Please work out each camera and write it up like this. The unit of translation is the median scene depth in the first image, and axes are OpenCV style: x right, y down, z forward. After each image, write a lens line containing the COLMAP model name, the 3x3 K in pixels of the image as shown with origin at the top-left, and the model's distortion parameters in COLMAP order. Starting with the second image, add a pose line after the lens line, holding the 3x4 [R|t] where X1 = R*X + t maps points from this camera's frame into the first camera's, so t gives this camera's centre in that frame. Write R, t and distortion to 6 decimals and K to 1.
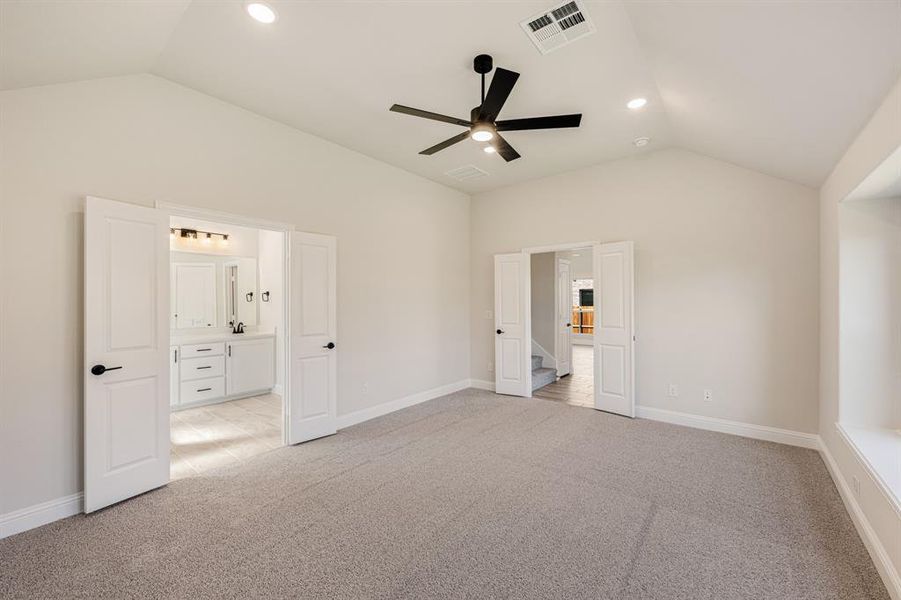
lens RADIAL K [[357.5, 0, 451.2], [0, 357.5, 303.6], [0, 0, 1]] dist [0.000206, -0.000264]
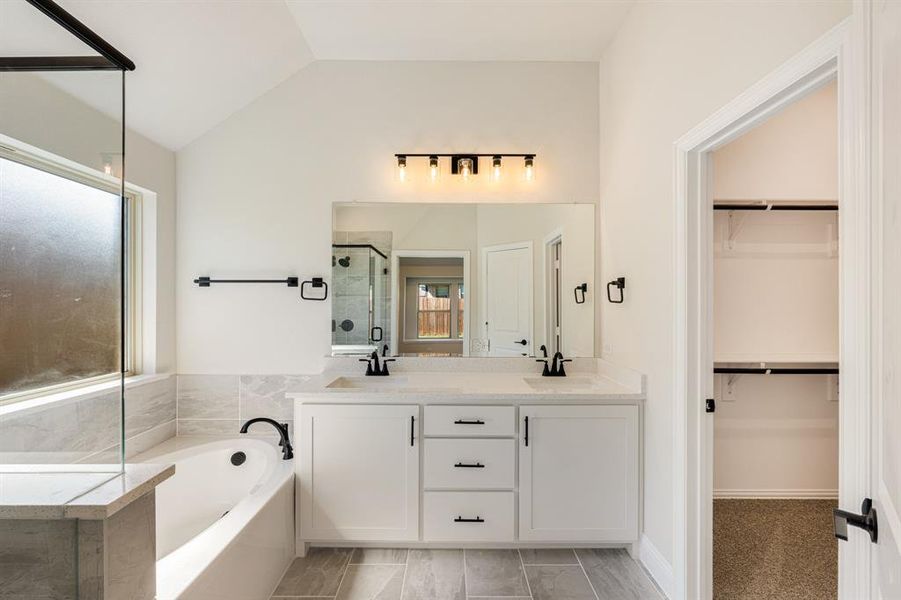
lens RADIAL K [[355.1, 0, 452.4], [0, 355.1, 303.6], [0, 0, 1]] dist [0.000066, 0.000253]
pose [[0.630903, 0.002872, -0.775857, -0.339823], [-0.008612, 0.999957, -0.003302, -0.003310], [0.775814, 0.008765, 0.630901, 0.634052]]
